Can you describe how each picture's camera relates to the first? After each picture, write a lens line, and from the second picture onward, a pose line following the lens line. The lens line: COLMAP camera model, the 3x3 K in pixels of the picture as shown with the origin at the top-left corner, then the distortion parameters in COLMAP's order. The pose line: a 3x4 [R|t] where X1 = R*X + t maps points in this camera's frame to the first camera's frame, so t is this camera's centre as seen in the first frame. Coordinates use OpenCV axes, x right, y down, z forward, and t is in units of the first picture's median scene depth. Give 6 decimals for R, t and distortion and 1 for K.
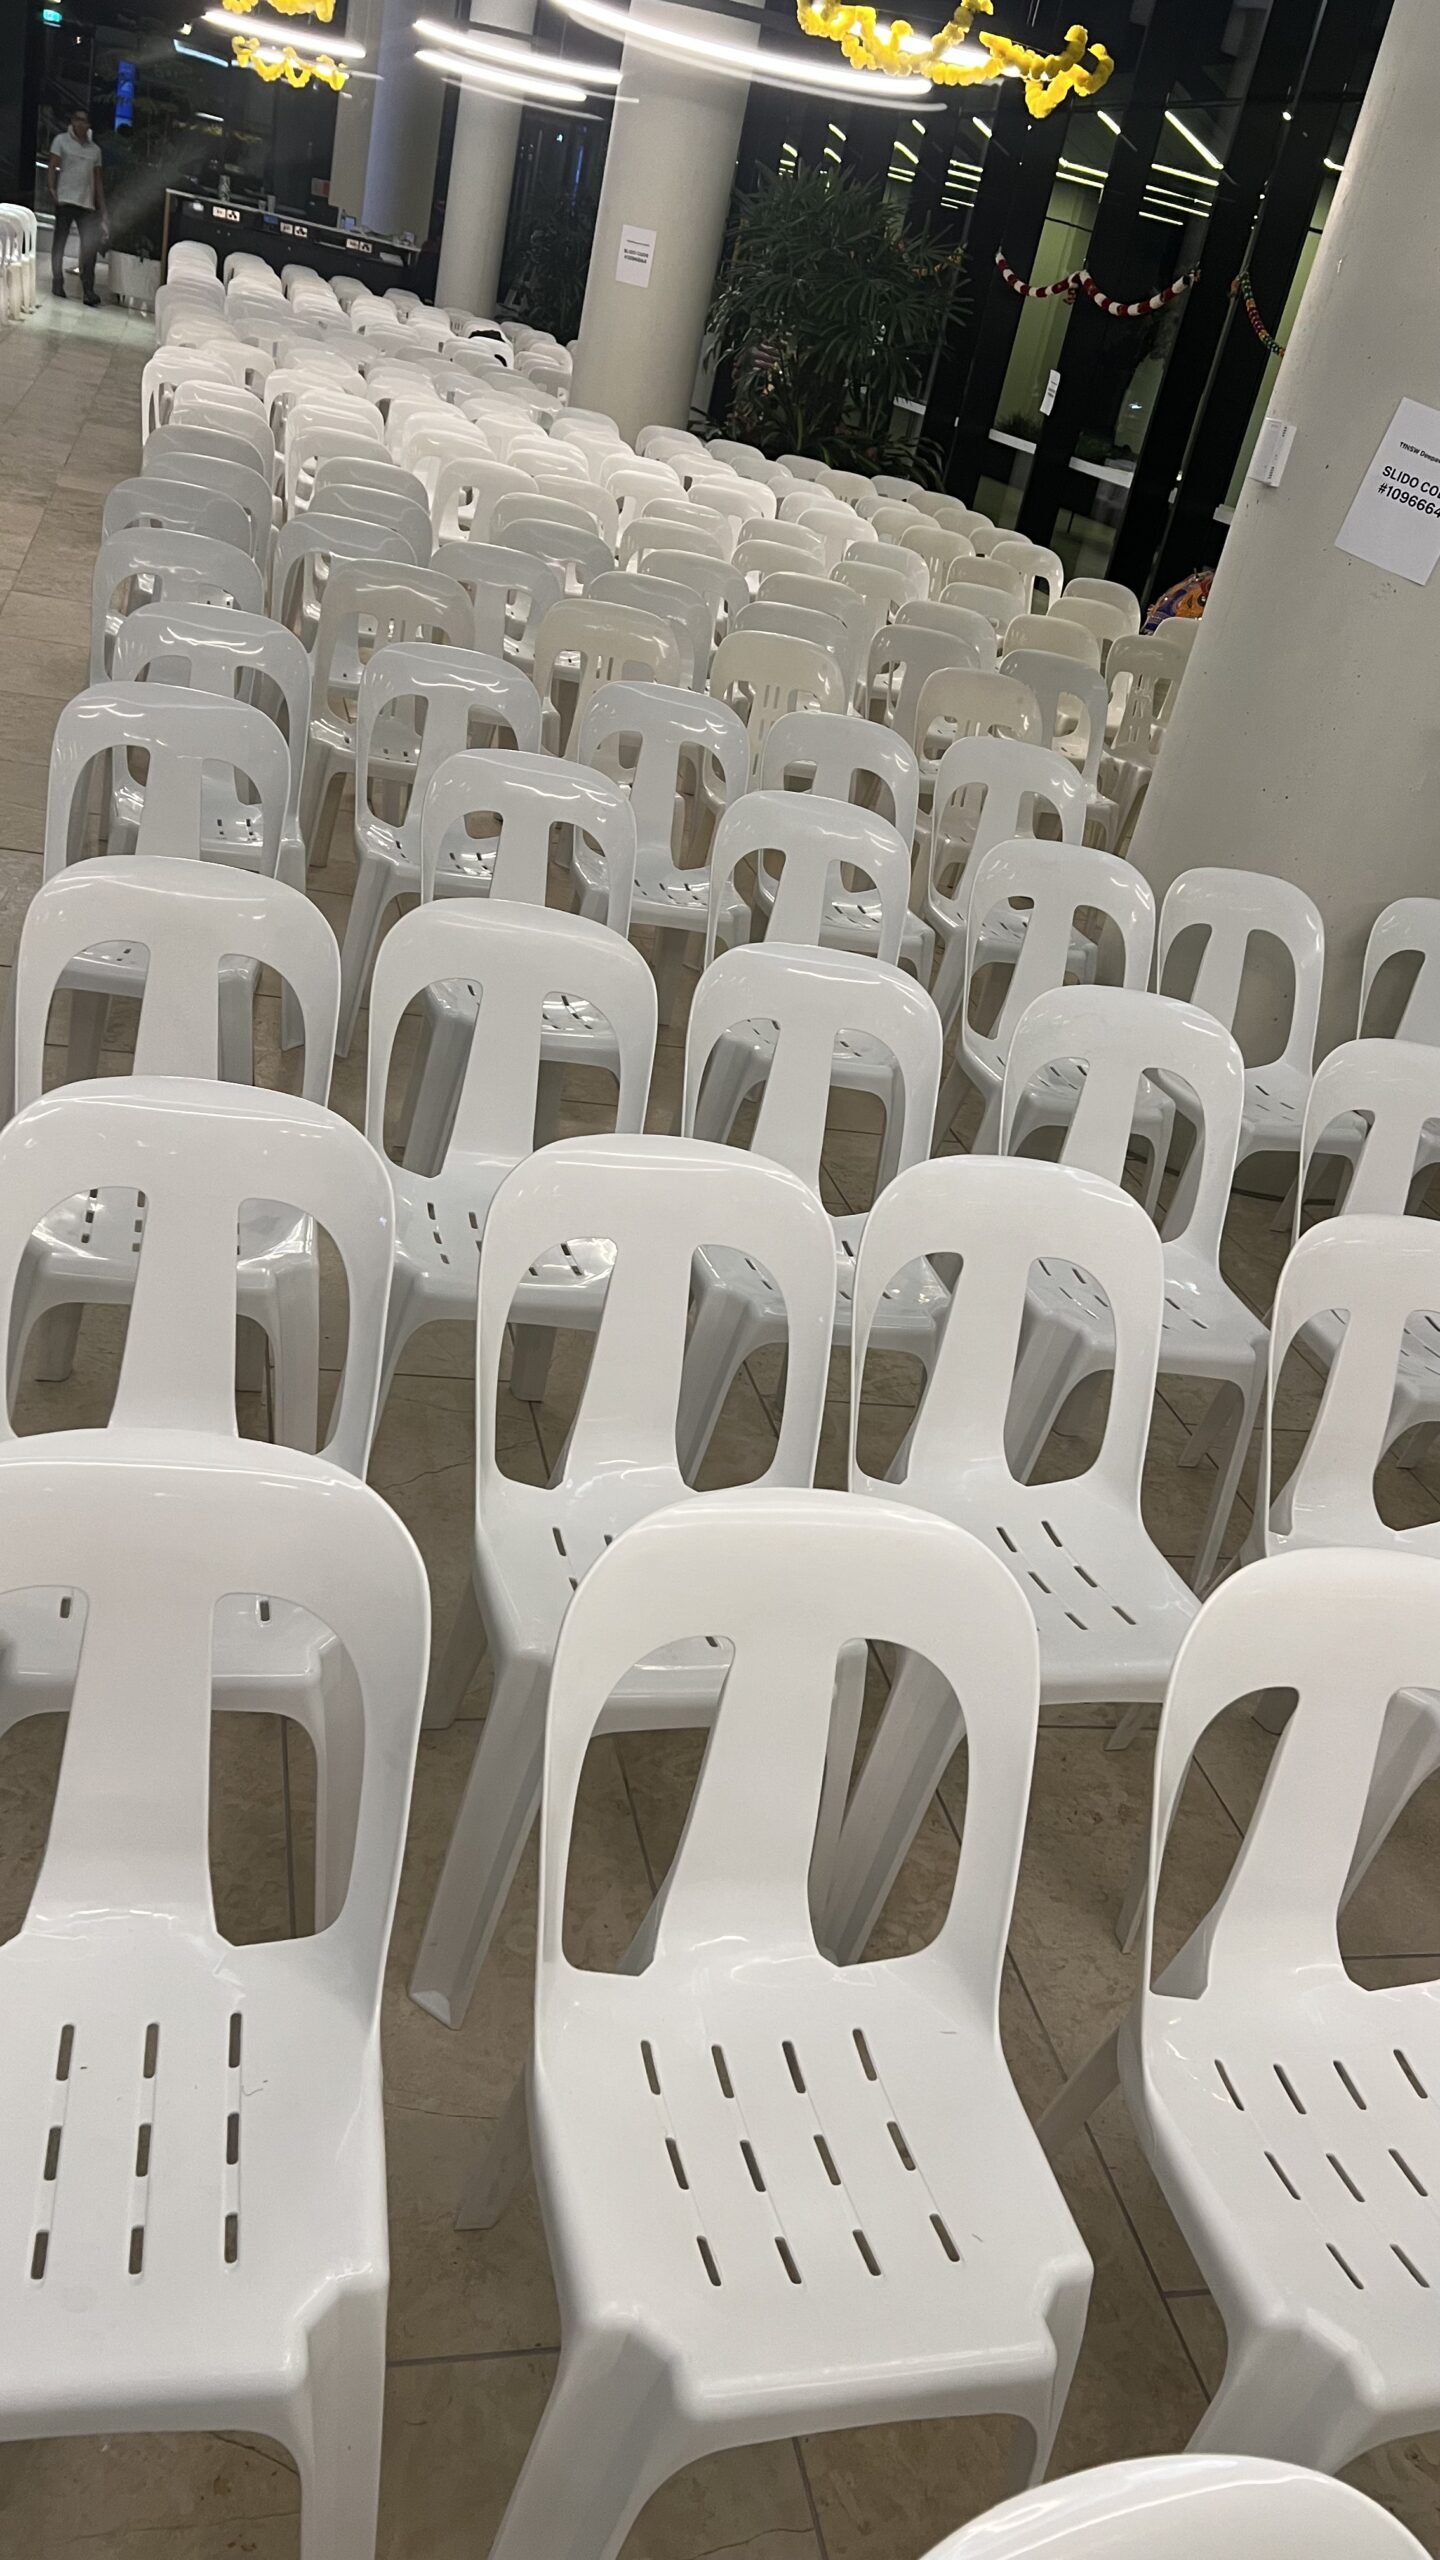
lens RADIAL K [[1897.0, 0, 720.0], [0, 1897.0, 1280.0], [0, 0, 1]] dist [0.020951, -0.005984]
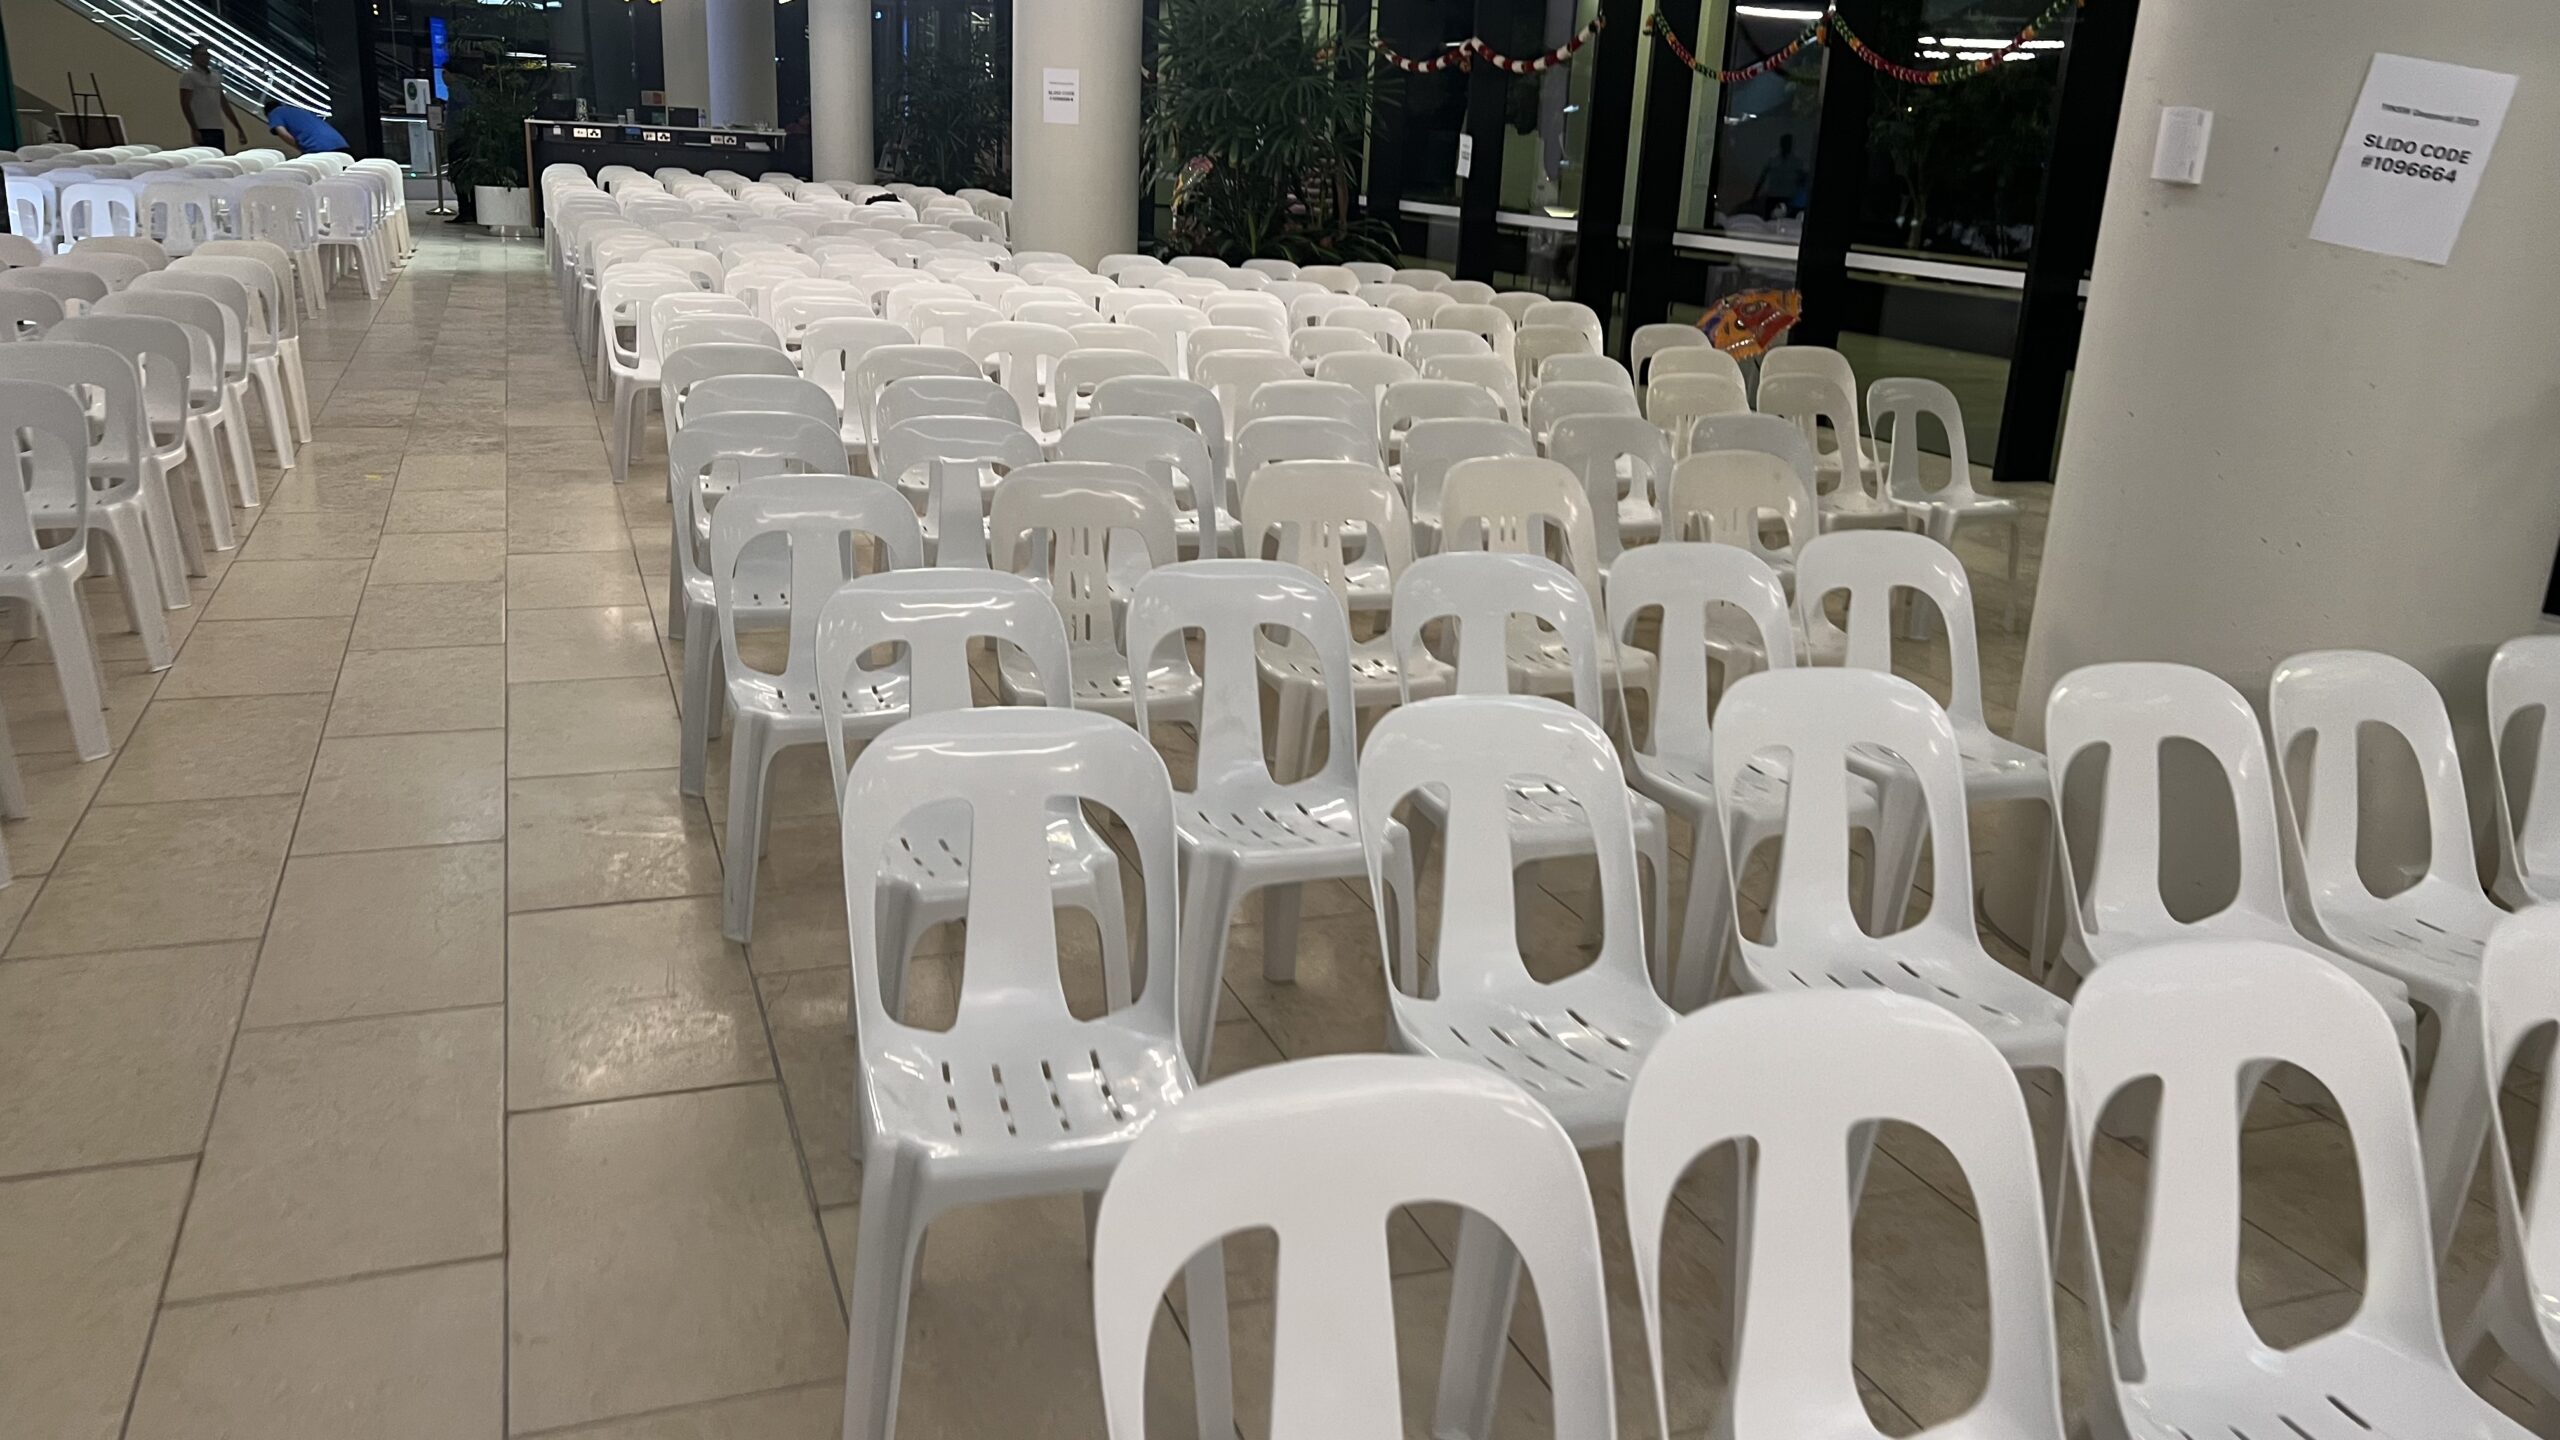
lens RADIAL K [[1897.0, 0, 1246.5], [0, 1897.0, 716.5], [0, 0, 1]] dist [0.020951, -0.005984]
pose [[0.979596, -0.188447, 0.069850, -0.057438], [0.197528, 0.966874, -0.161673, -0.041301], [-0.037069, 0.172172, 0.984369, 0.072351]]
